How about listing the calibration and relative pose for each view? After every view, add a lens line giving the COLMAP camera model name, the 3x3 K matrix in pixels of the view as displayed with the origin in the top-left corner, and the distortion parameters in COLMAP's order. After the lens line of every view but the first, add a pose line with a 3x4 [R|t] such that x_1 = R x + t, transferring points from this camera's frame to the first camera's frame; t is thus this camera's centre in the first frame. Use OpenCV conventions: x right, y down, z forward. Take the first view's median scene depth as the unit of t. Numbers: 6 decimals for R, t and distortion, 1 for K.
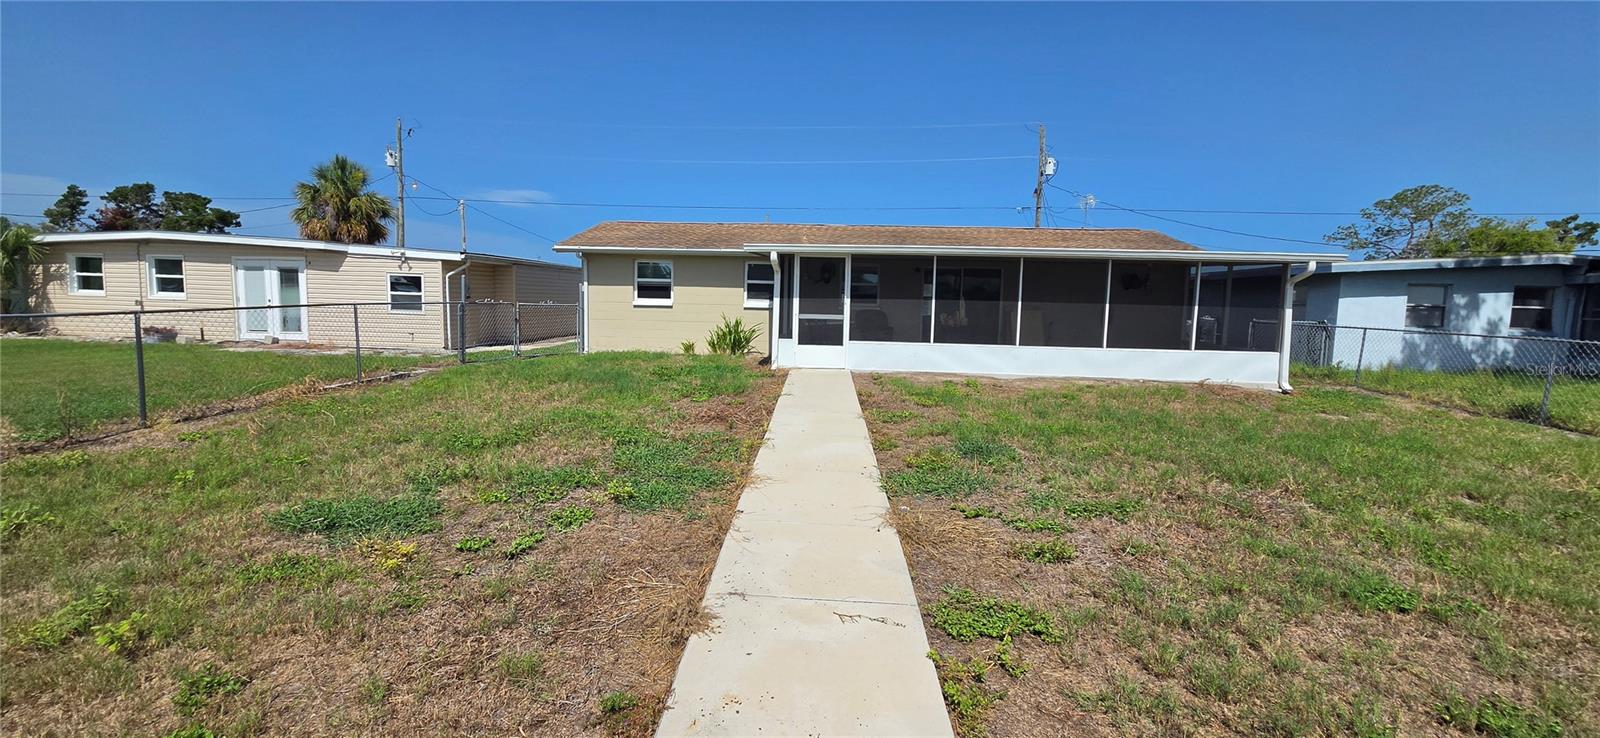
lens RADIAL K [[654.8, 0, 799.7], [0, 654.8, 363.1], [0, 0, 1]] dist [-0.000733, 0.000168]
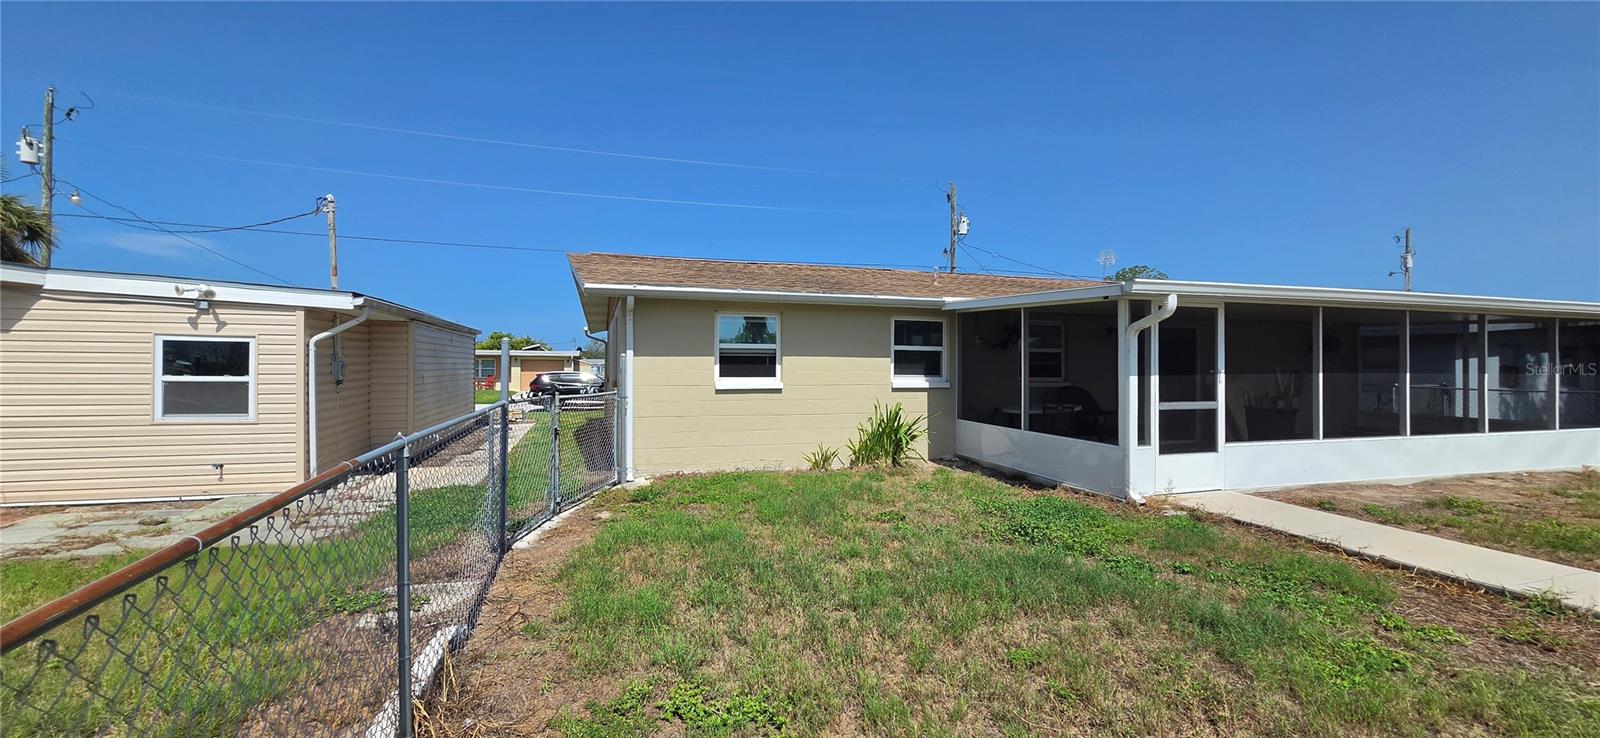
lens RADIAL K [[654.8, 0, 799.7], [0, 654.8, 363.1], [0, 0, 1]] dist [-0.000733, 0.000168]
pose [[0.932083, -0.016672, 0.361862, -0.397926], [0.051772, 0.994816, -0.087521, -0.058230], [-0.358527, 0.100311, 0.928114, 0.441627]]
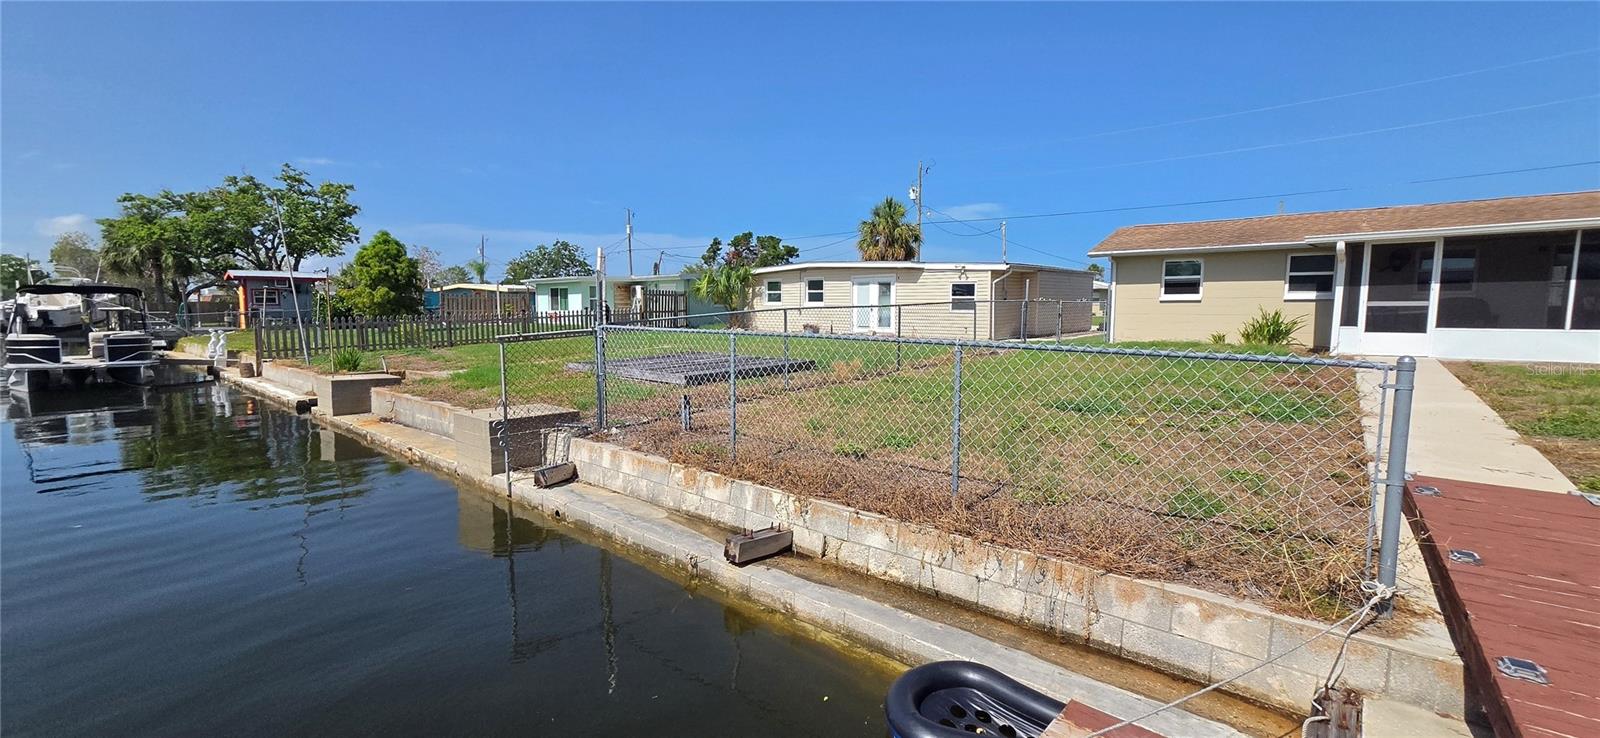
lens RADIAL K [[655.4, 0, 798.8], [0, 655.4, 362.3], [0, 0, 1]] dist [-0.004247, 0.003946]
pose [[0.792680, 0.026964, -0.609041, -0.061181], [-0.034842, 0.999392, -0.001102, 0.039083], [0.608641, 0.022093, 0.793138, -0.255047]]
